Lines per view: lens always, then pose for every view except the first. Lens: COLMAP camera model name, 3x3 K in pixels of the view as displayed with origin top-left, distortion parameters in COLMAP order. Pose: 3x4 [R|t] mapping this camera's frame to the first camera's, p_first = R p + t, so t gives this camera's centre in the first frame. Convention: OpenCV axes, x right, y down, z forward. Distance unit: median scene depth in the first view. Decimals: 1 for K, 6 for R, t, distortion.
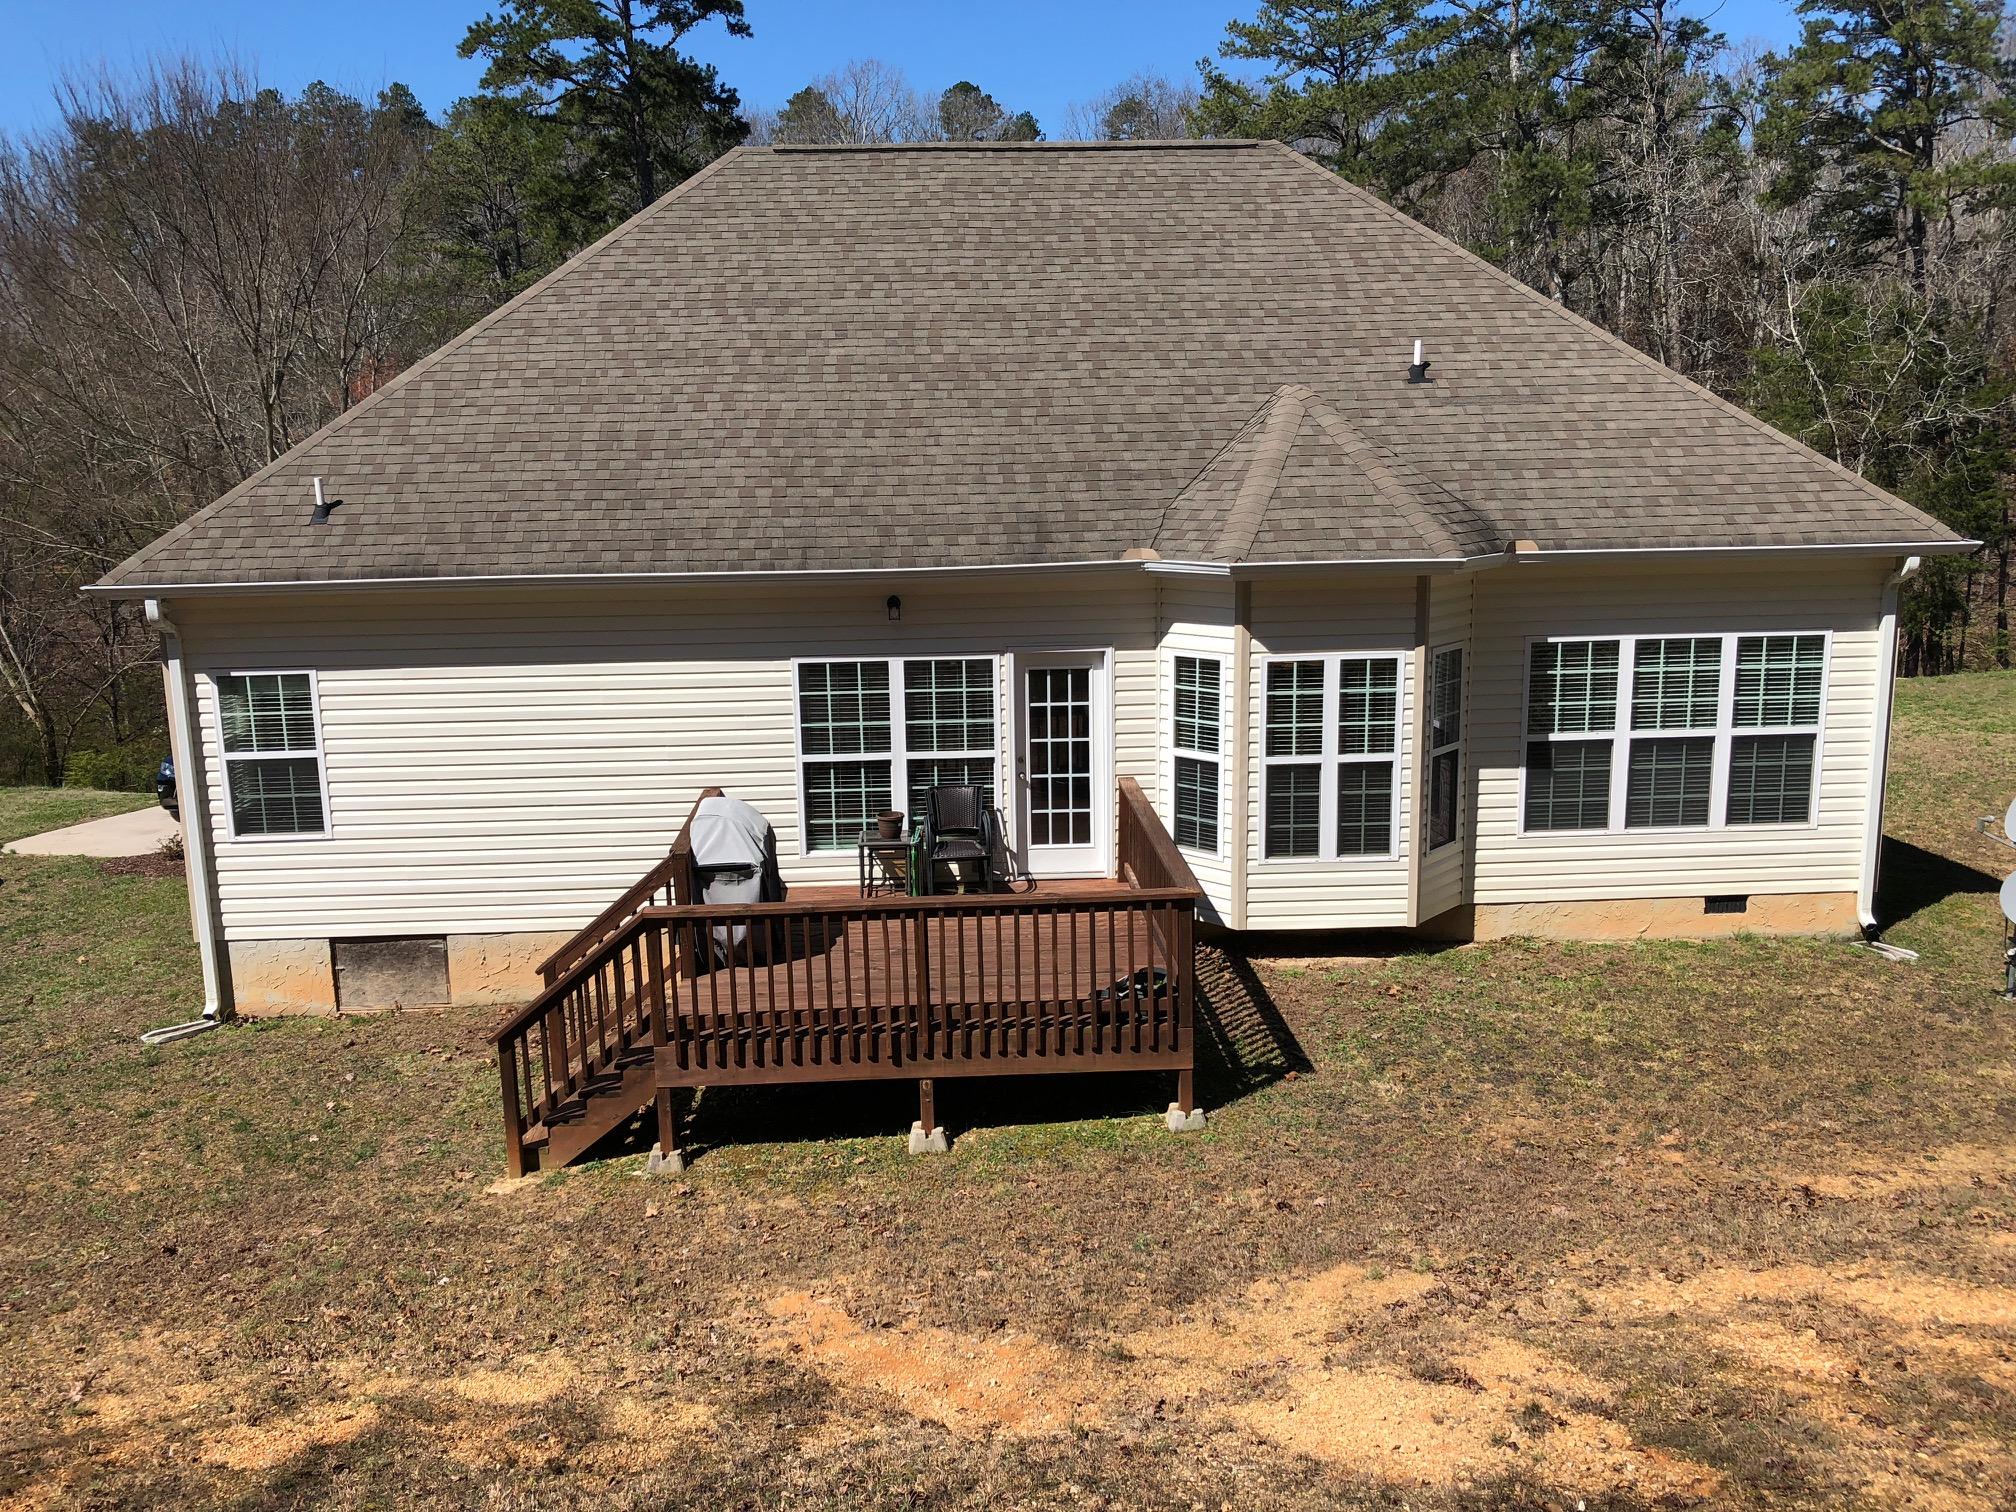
lens RADIAL K [[1678.1, 0, 1003.1], [0, 1678.1, 797.0], [0, 0, 1]] dist [0.085517, -0.221543]
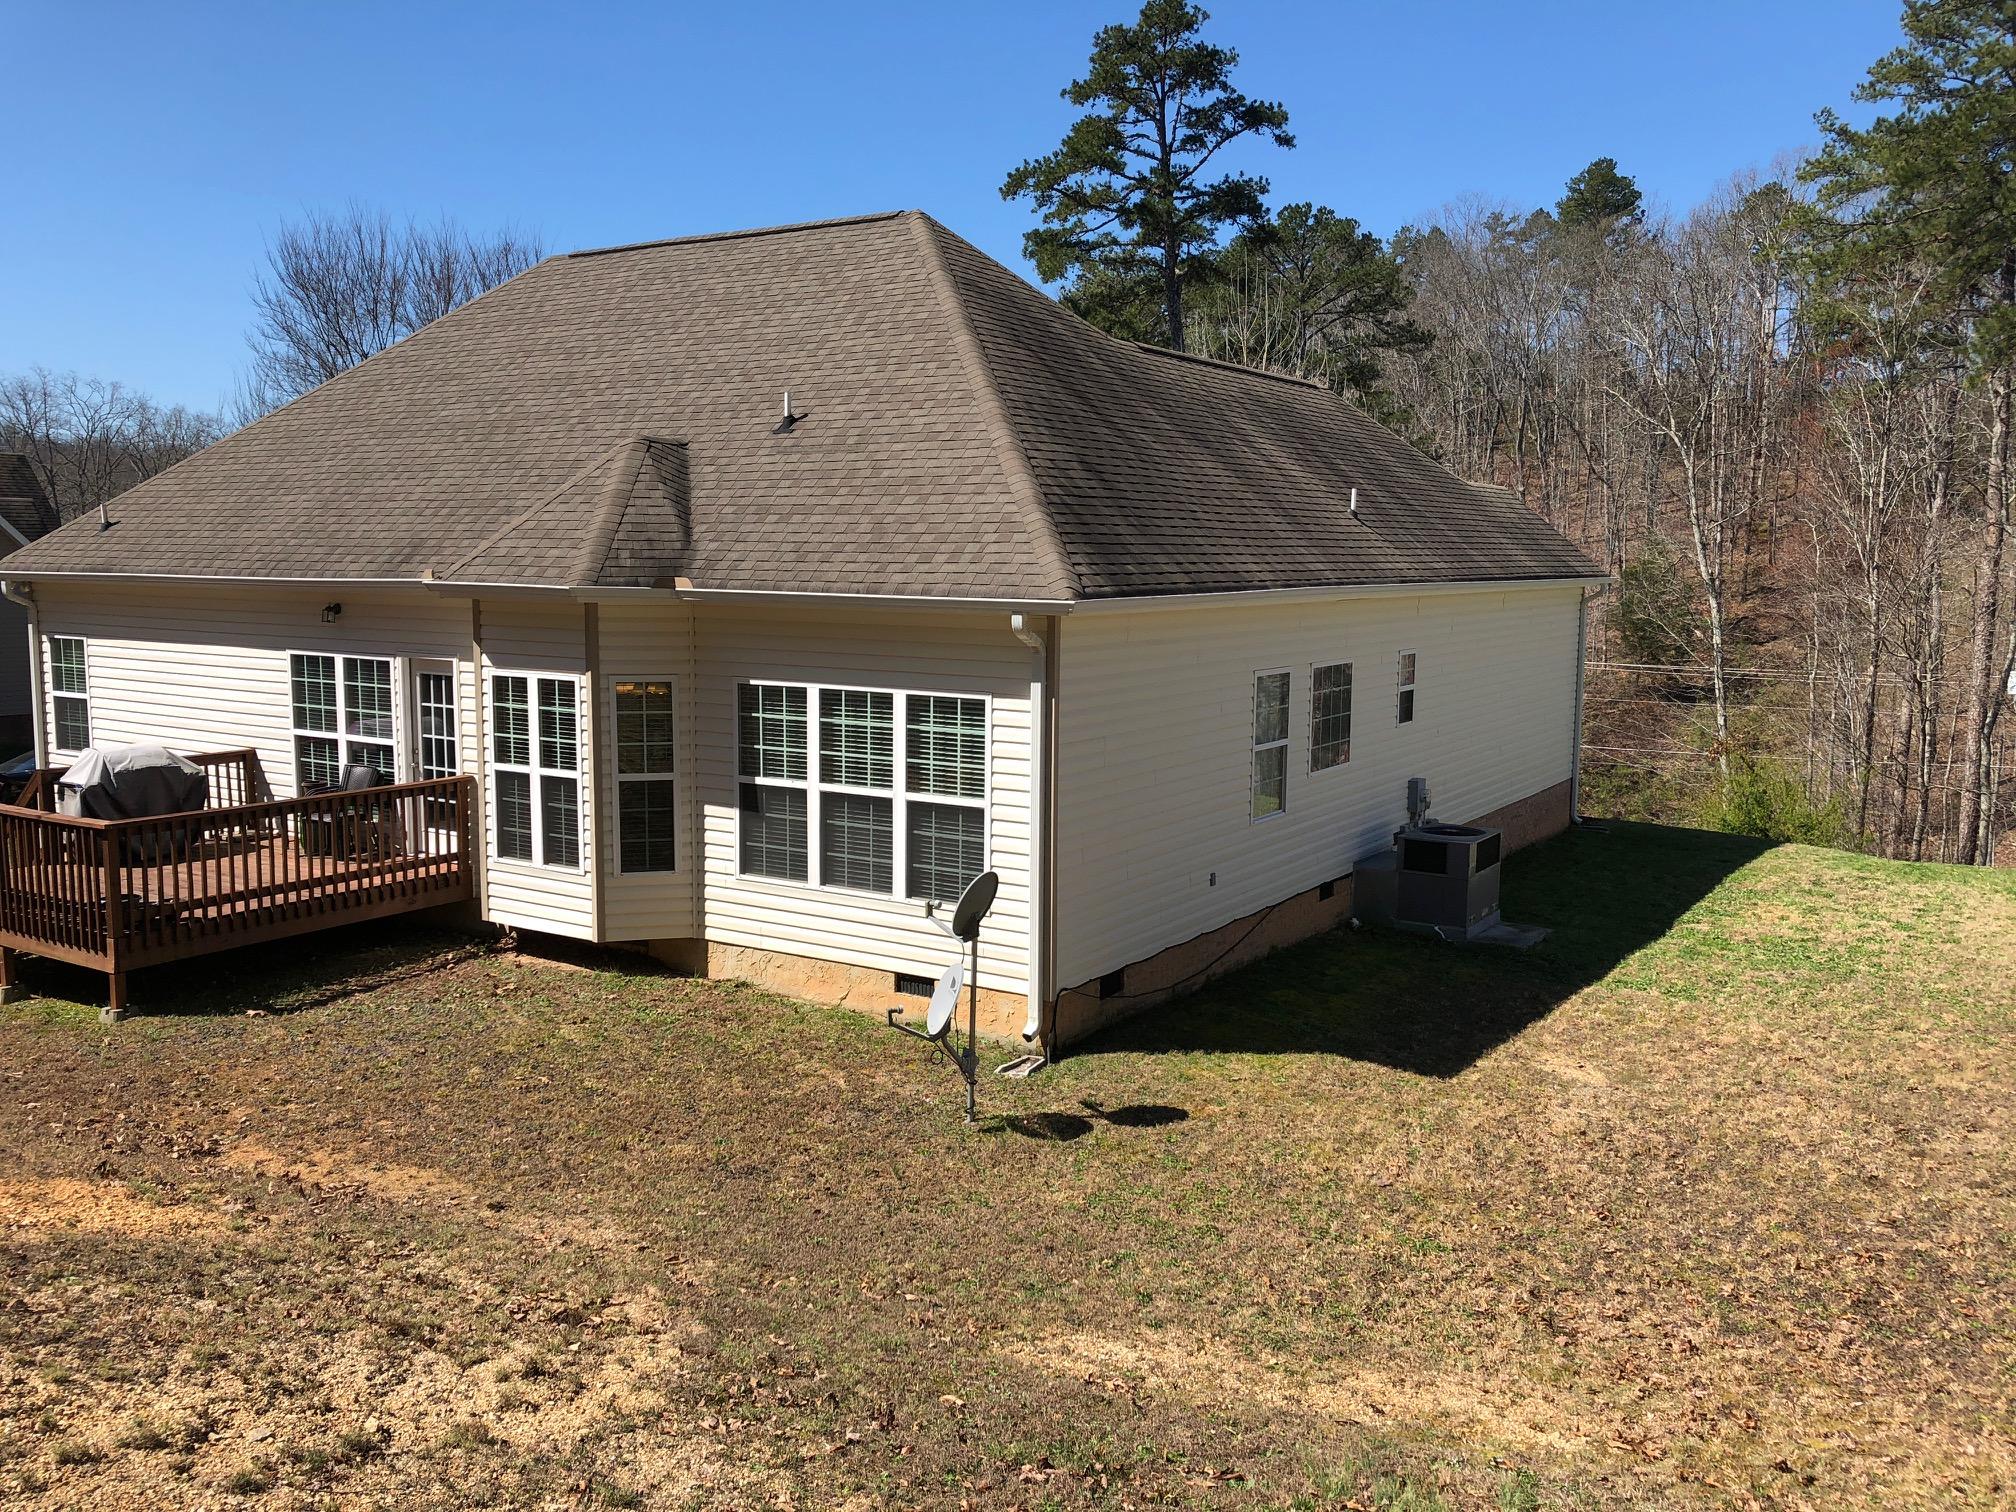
lens RADIAL K [[1678.1, 0, 1003.1], [0, 1678.1, 797.0], [0, 0, 1]] dist [0.085517, -0.221543]
pose [[0.821985, 0.111632, -0.558461, 1.006033], [-0.148503, 0.988690, -0.020946, -0.026929], [0.549807, 0.100151, 0.829266, 0.264719]]
